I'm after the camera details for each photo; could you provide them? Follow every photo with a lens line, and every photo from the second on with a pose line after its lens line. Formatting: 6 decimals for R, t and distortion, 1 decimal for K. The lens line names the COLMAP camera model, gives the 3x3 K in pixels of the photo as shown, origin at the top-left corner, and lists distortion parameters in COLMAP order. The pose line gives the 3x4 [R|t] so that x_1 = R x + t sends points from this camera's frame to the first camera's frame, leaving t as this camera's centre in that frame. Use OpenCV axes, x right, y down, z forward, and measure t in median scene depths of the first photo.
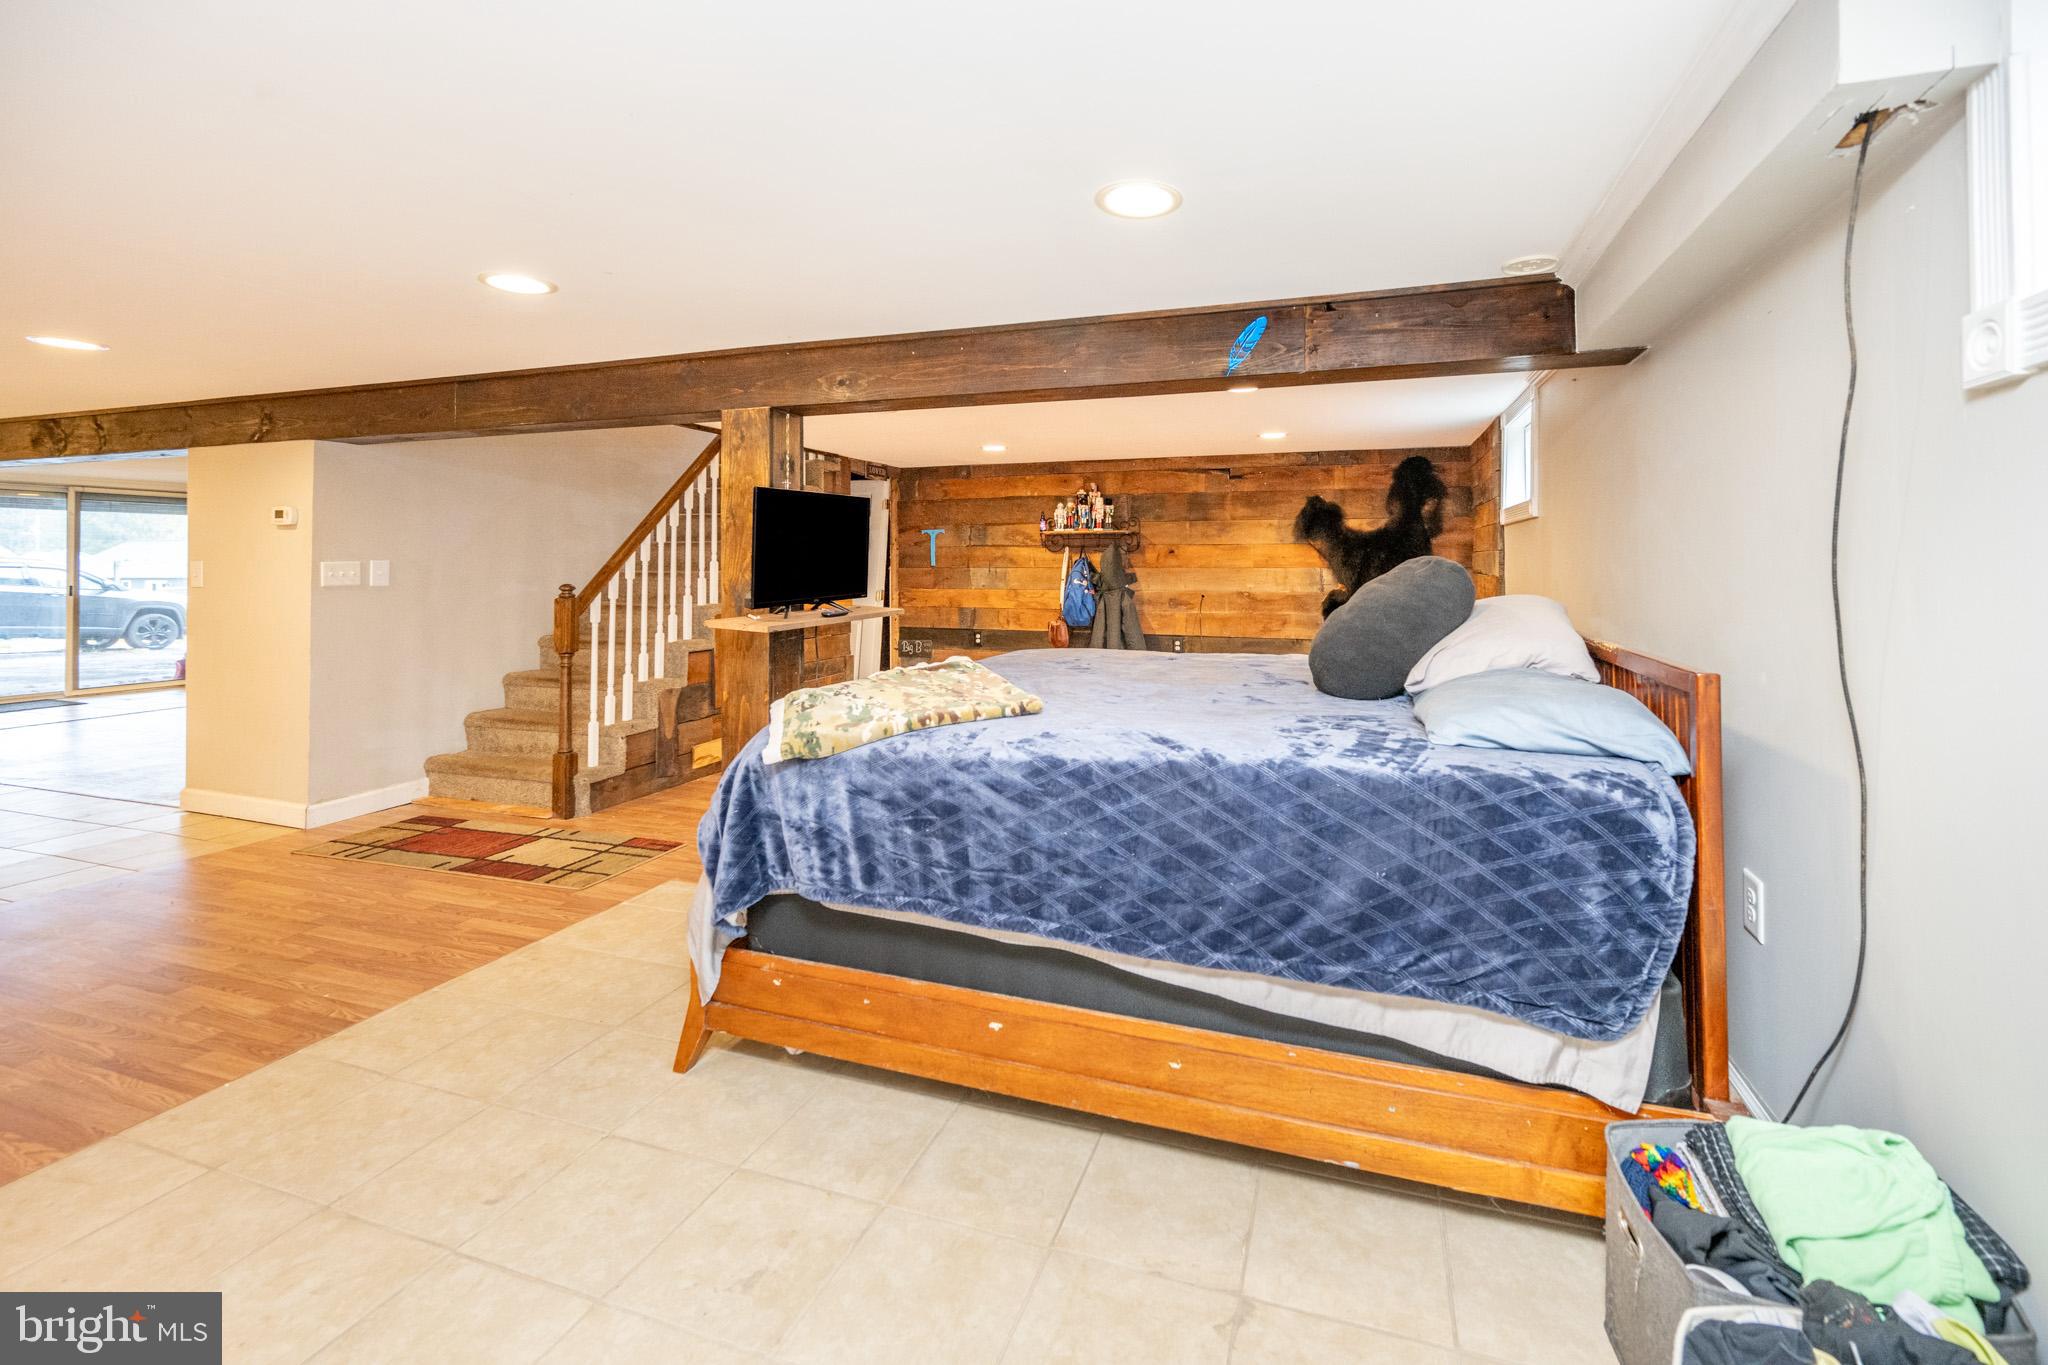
lens RADIAL K [[836.3, 0, 1026.9], [0, 836.3, 554.7], [0, 0, 1]] dist [-0.001046, -0.000173]
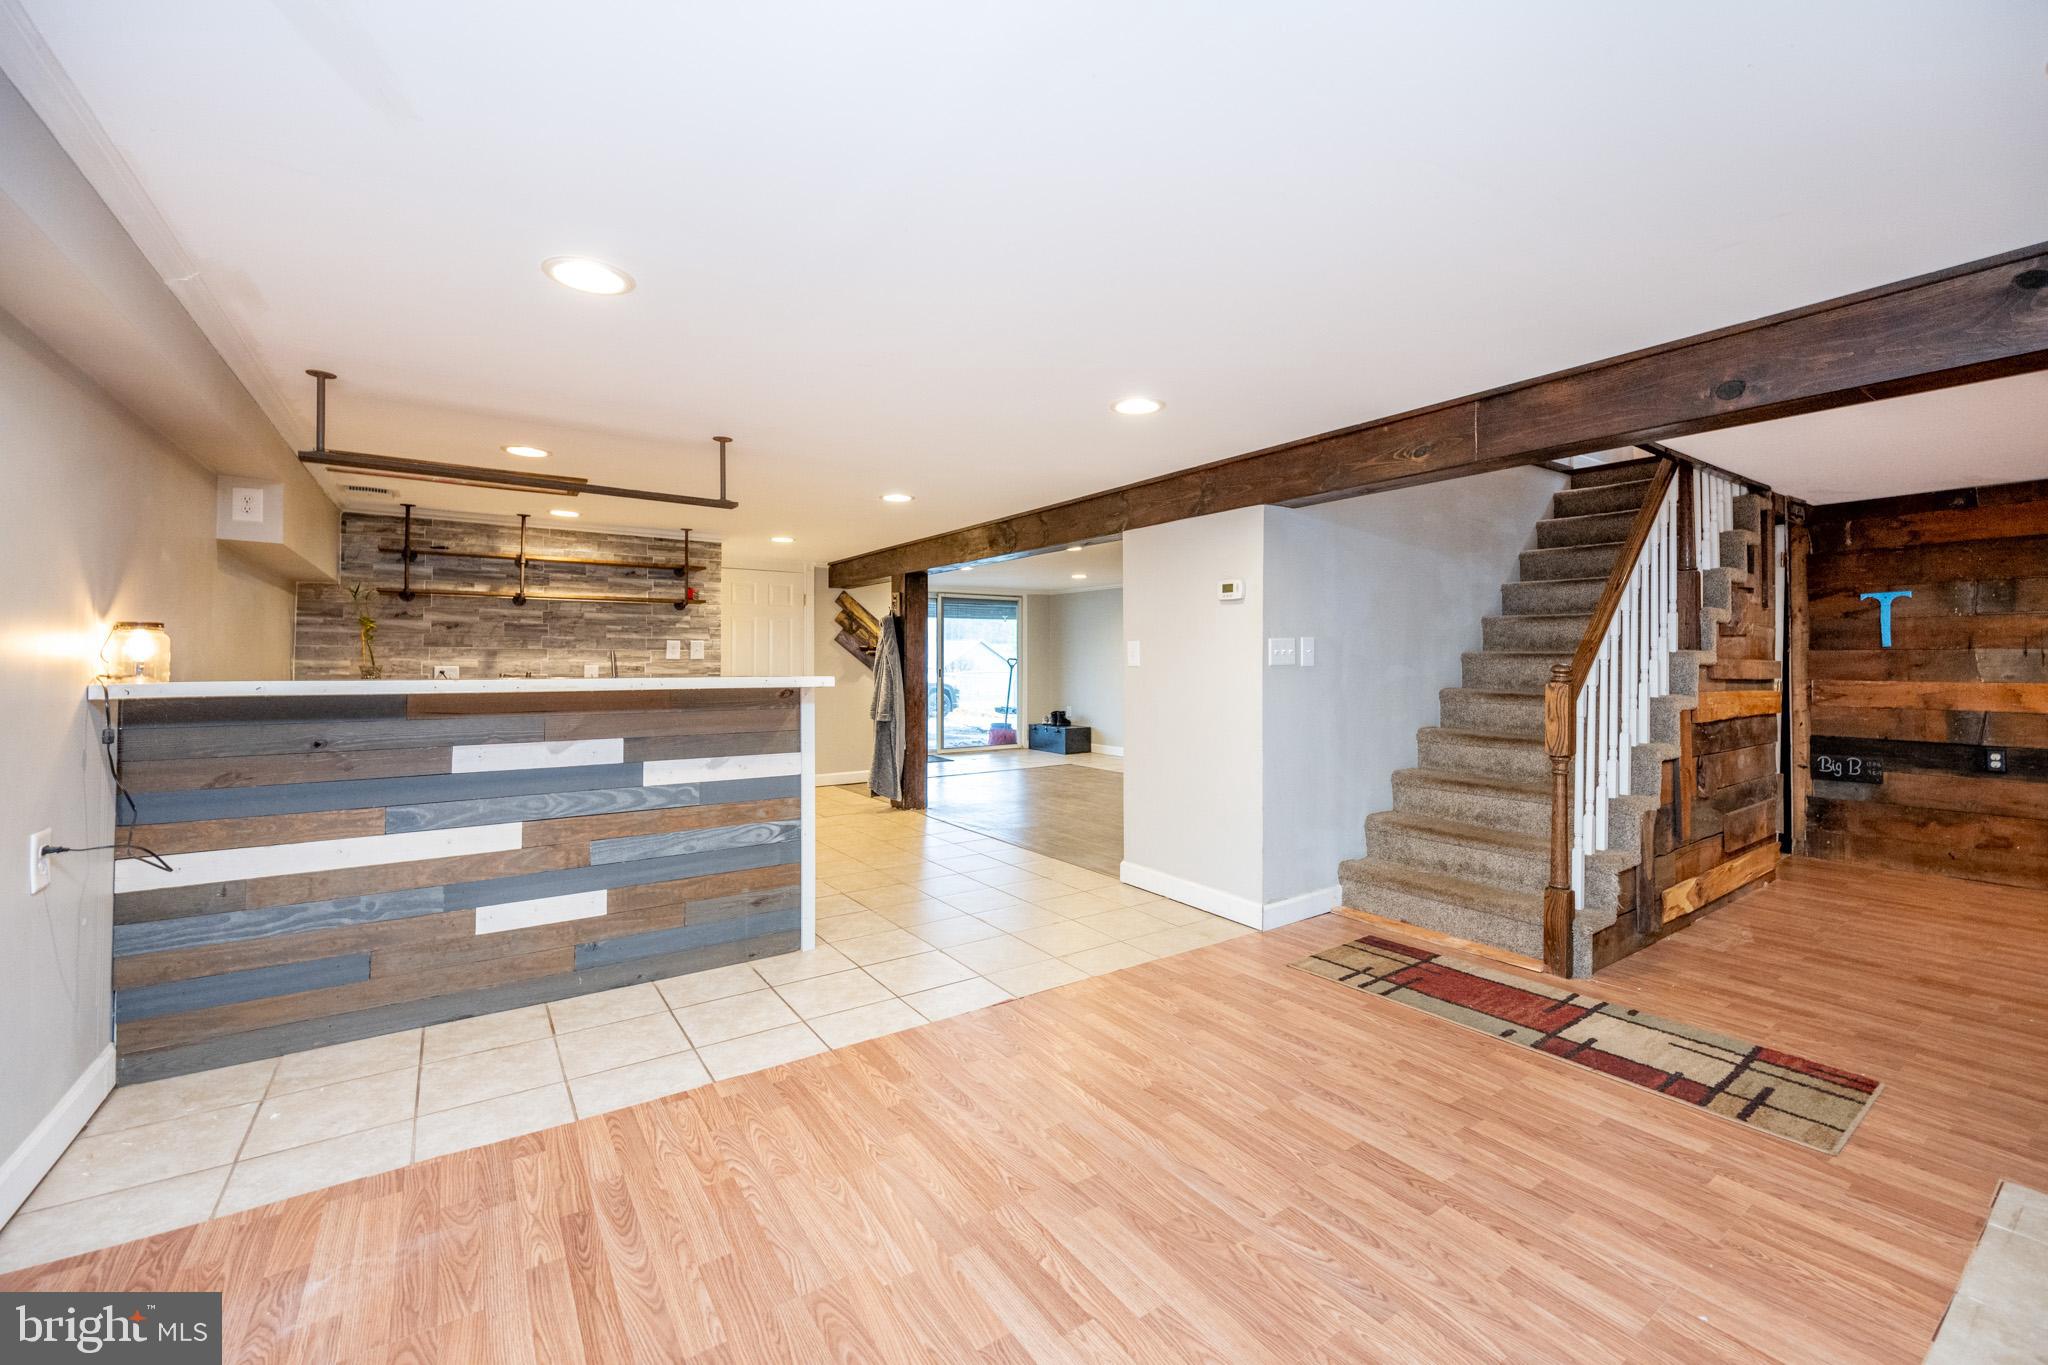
lens RADIAL K [[825.2, 0, 1035.3], [0, 825.2, 652.8], [0, 0, 1]] dist [-0.001323, -0.000144]
pose [[0.795112, -0.006458, -0.606428, -0.301833], [0.010171, 0.999945, 0.002687, 0.011466], [0.606377, -0.008304, 0.795134, 0.079239]]
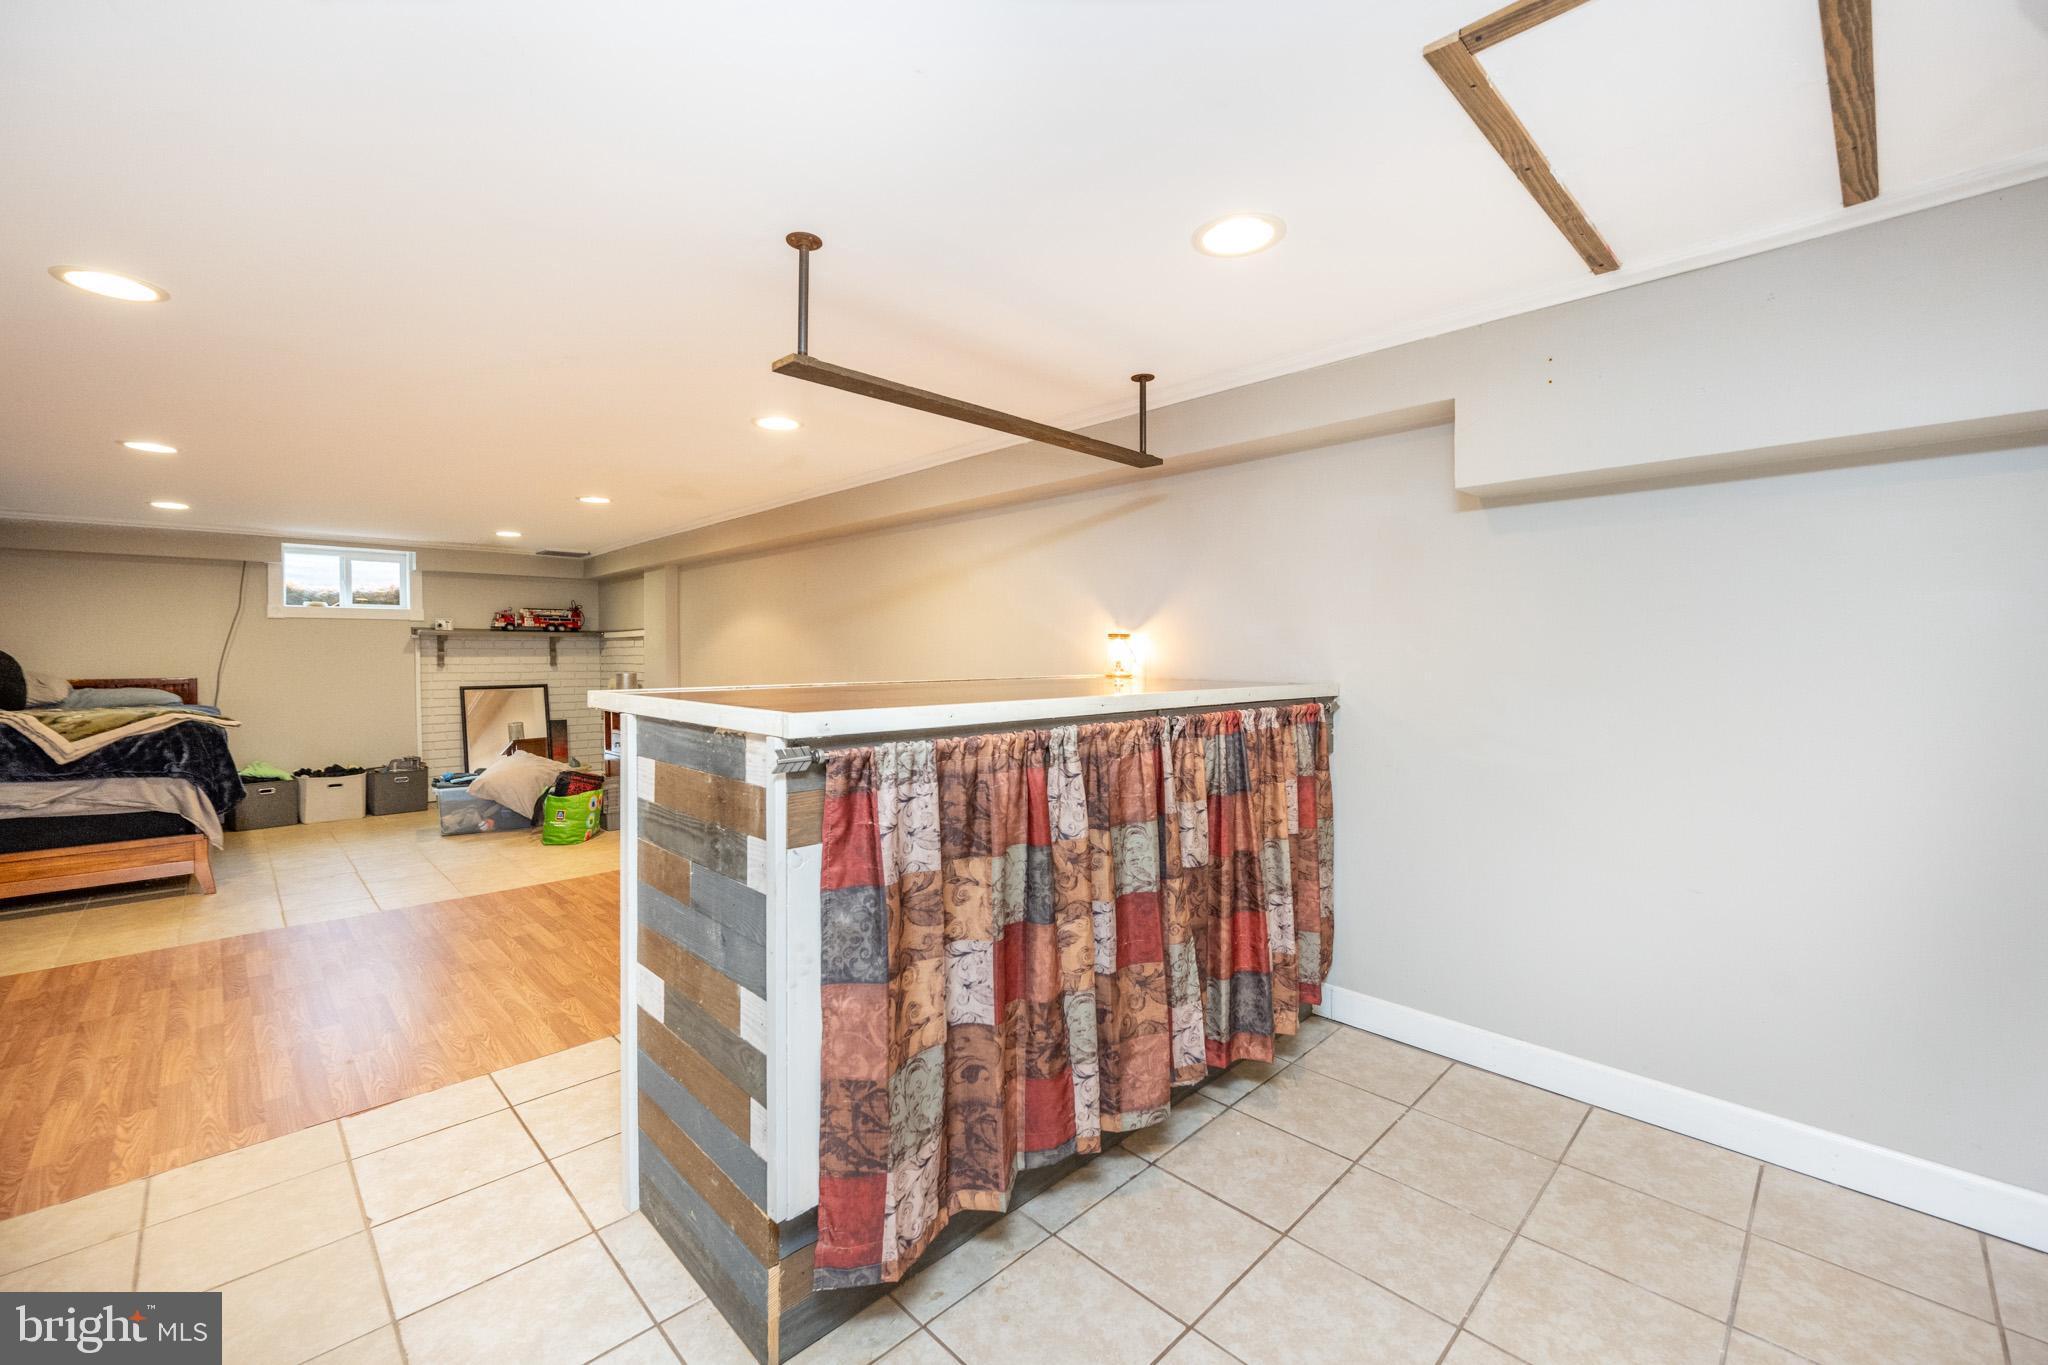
lens RADIAL K [[825.2, 0, 1035.3], [0, 825.2, 652.8], [0, 0, 1]] dist [-0.001323, -0.000144]
pose [[-0.887952, 0.000699, 0.459936, -0.947918], [-0.007077, 0.999860, -0.015182, 0.012460], [-0.459882, -0.016736, -0.887822, 0.567021]]
